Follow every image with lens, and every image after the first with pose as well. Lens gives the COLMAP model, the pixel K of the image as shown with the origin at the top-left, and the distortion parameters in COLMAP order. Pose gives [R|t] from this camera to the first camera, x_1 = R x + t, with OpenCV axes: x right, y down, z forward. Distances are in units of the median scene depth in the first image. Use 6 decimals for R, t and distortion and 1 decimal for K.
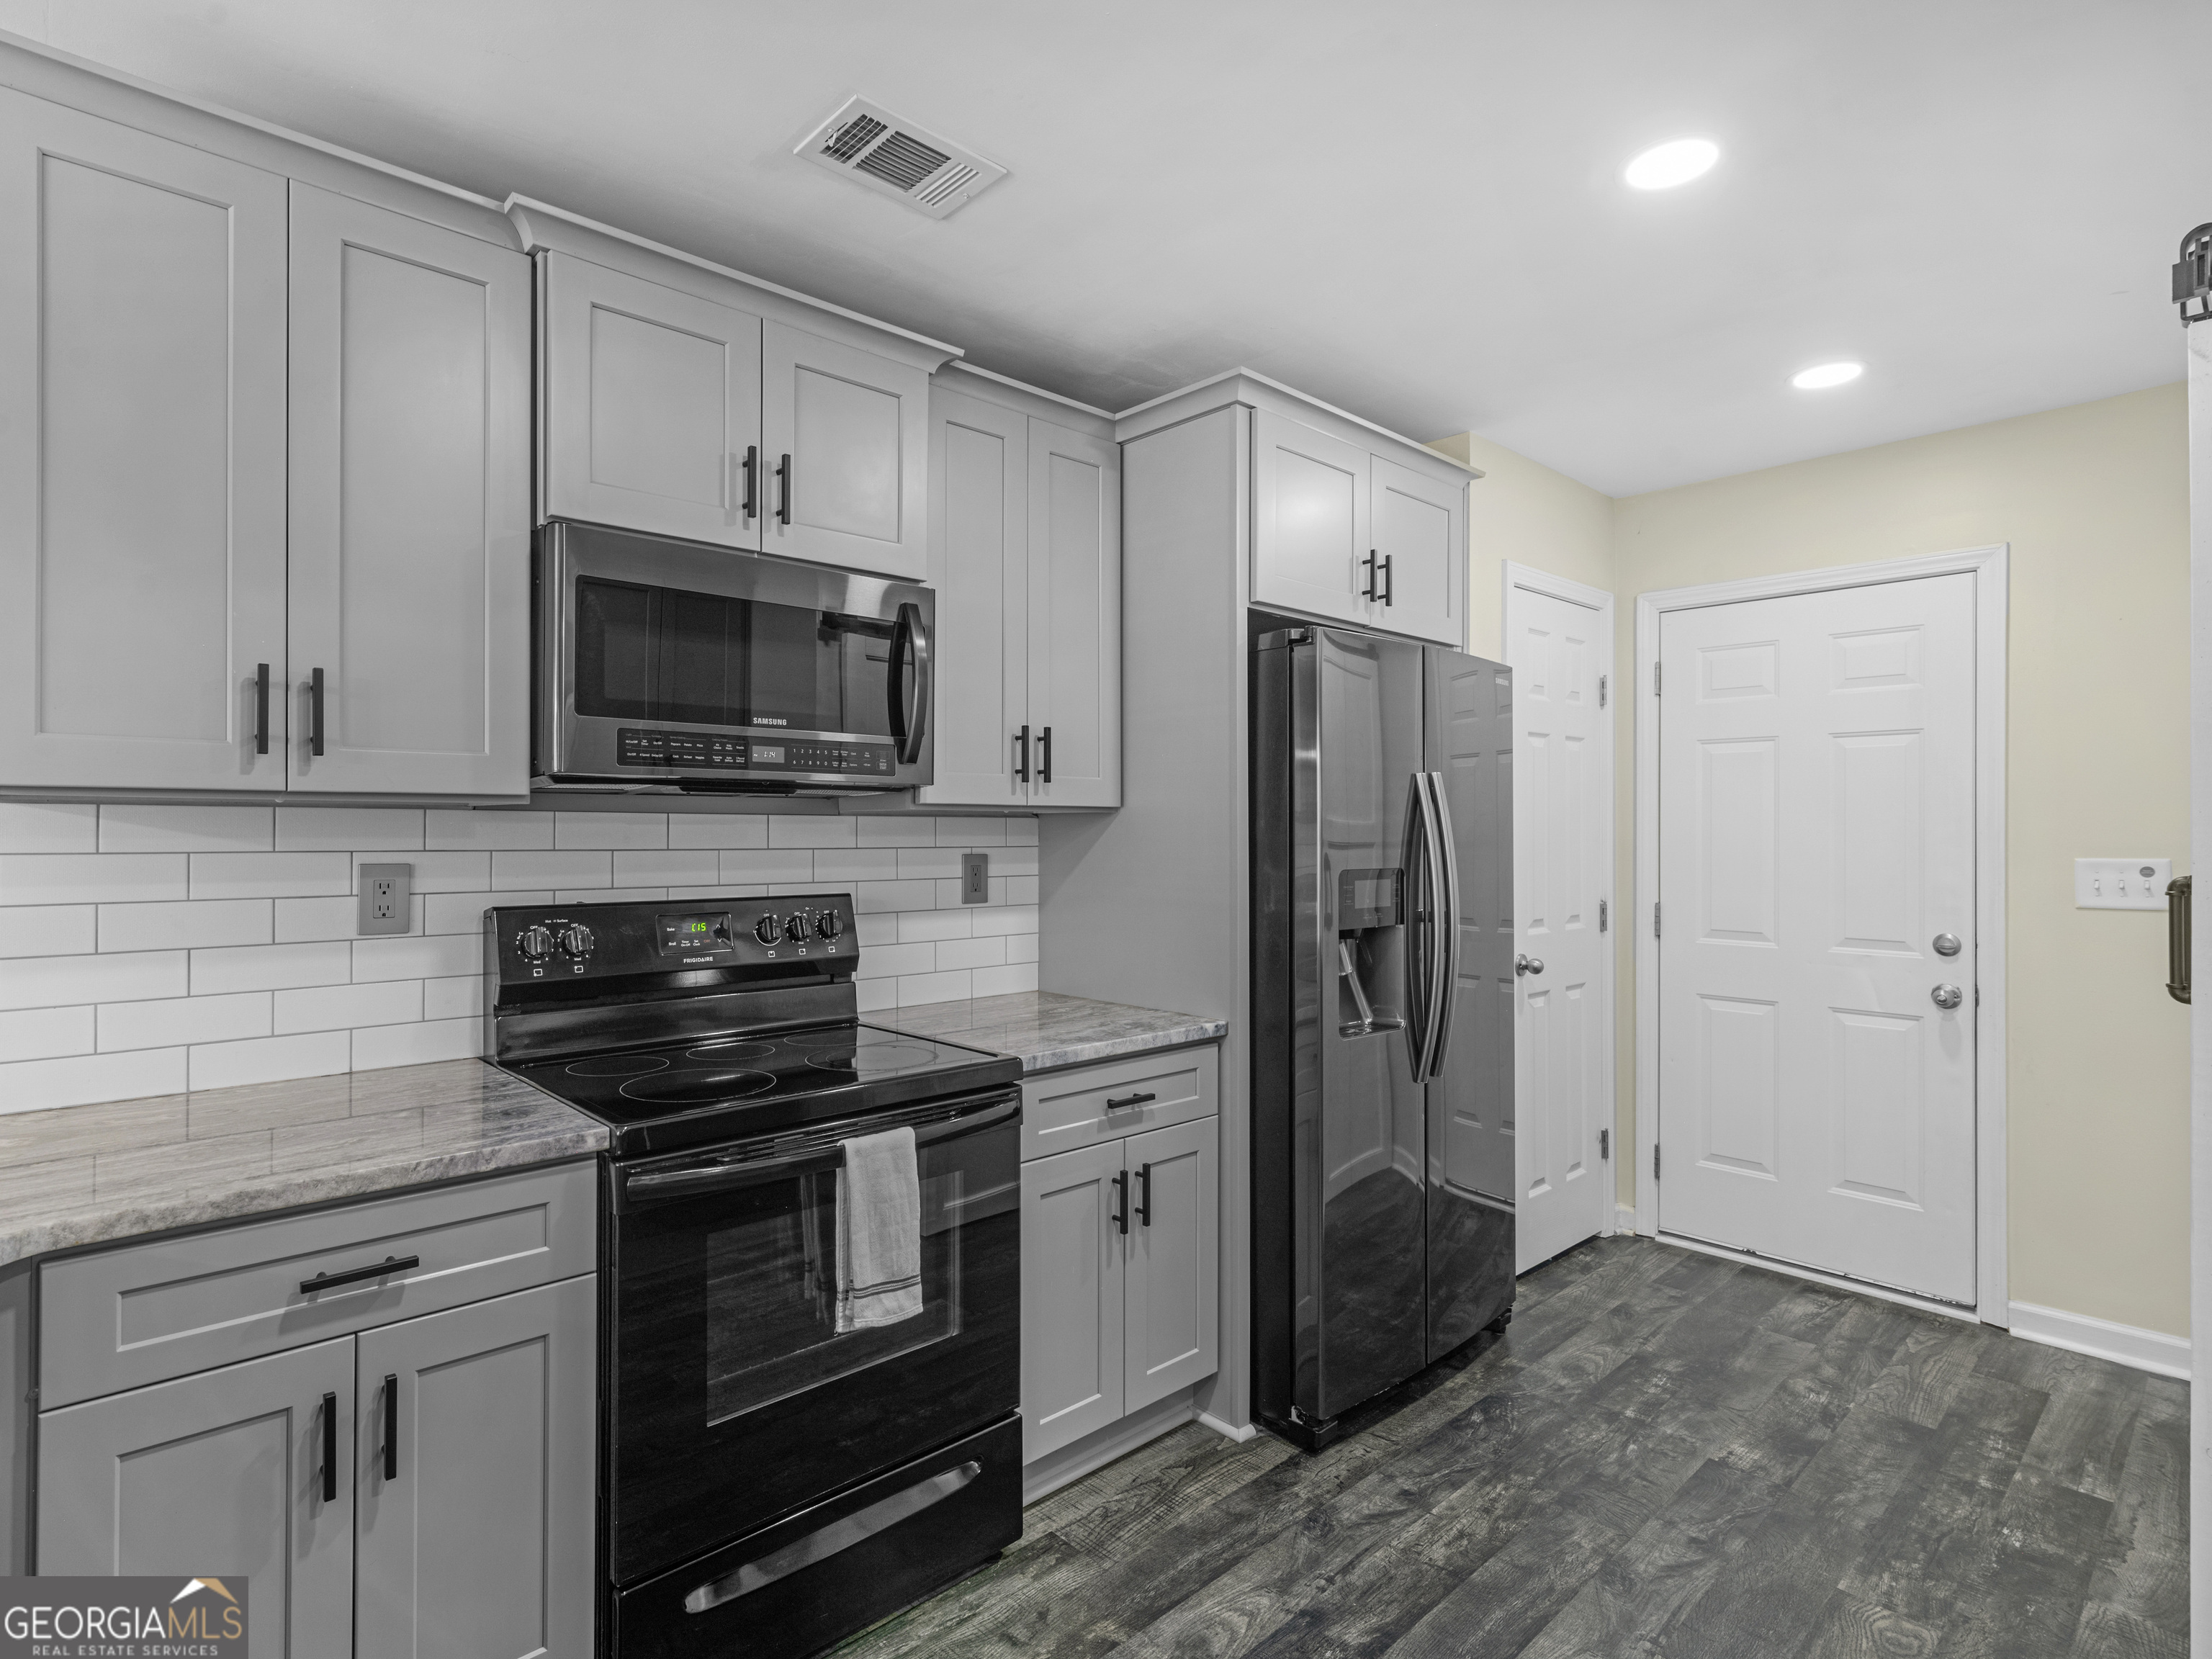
lens RADIAL K [[1137.1, 0, 1063.2], [0, 1137.1, 826.4], [0, 0, 1]] dist [0.000357, -0.001714]
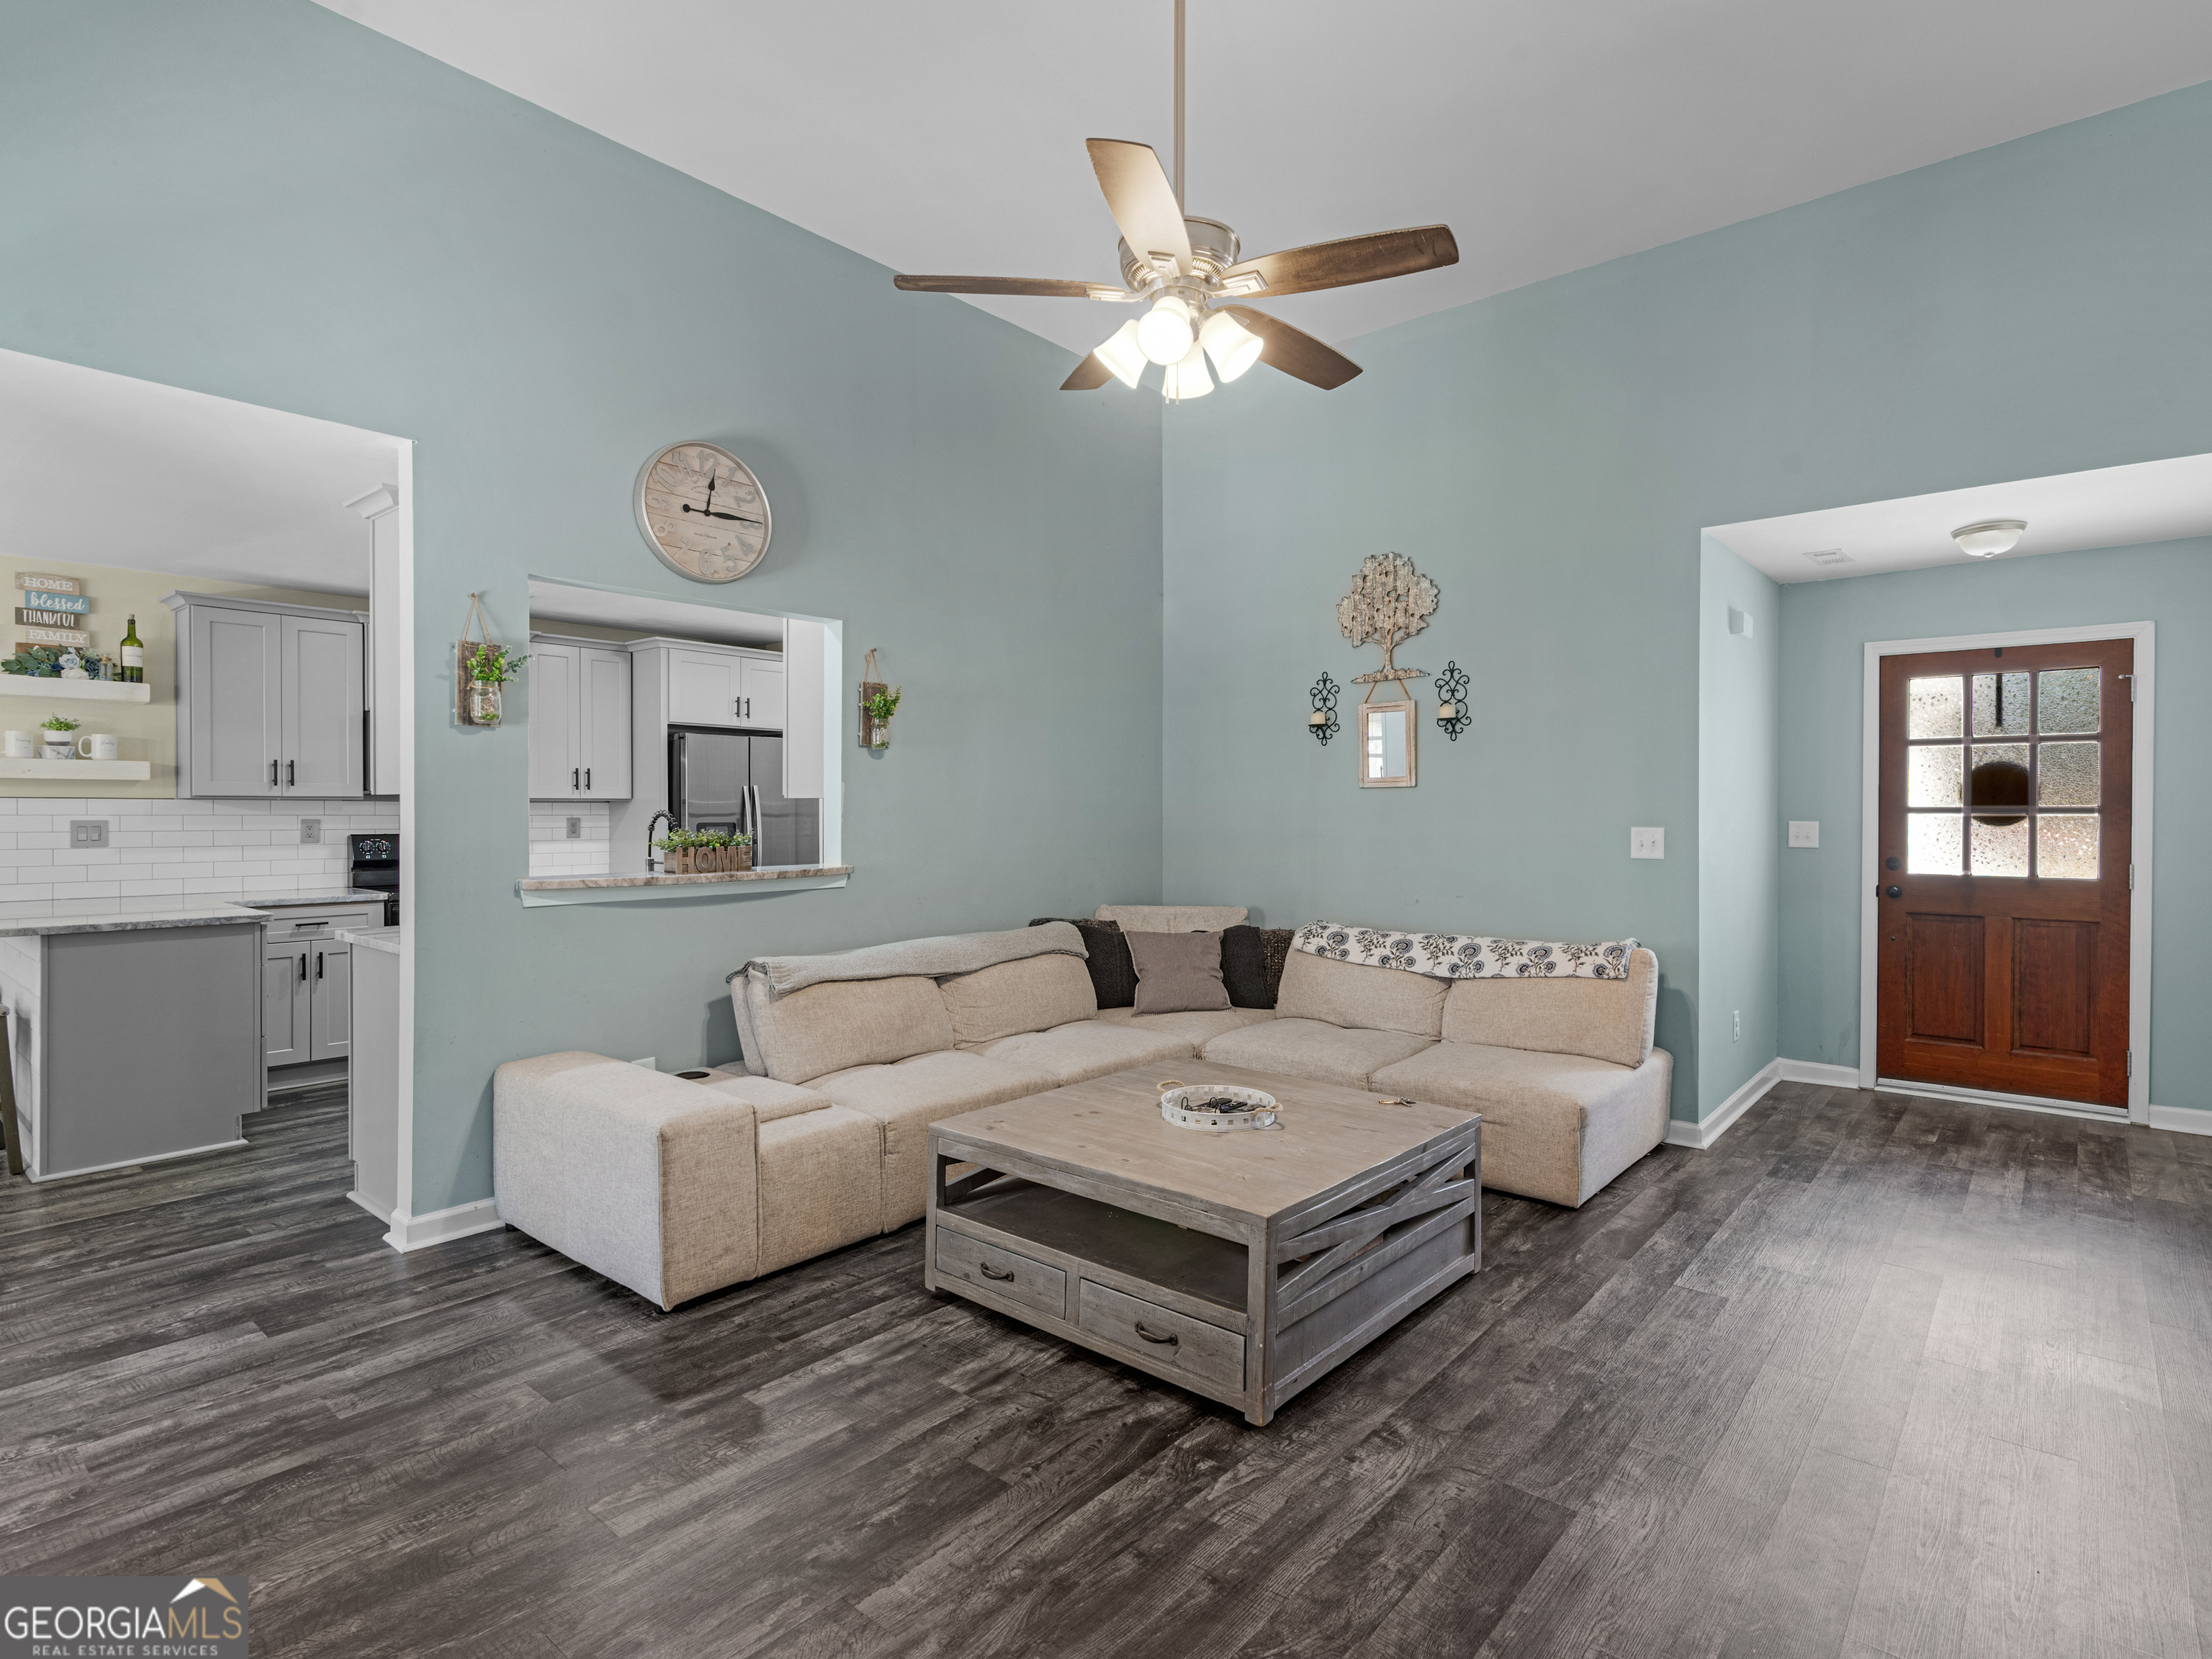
lens RADIAL K [[1137.1, 0, 1199.4], [0, 1137.1, 817.2], [0, 0, 1]] dist [0.000357, -0.001714]
pose [[0.984914, -0.005147, 0.172968, 0.915637], [0.003757, 0.999958, 0.008362, 0.008788], [-0.173003, -0.007586, 0.984892, -1.807878]]
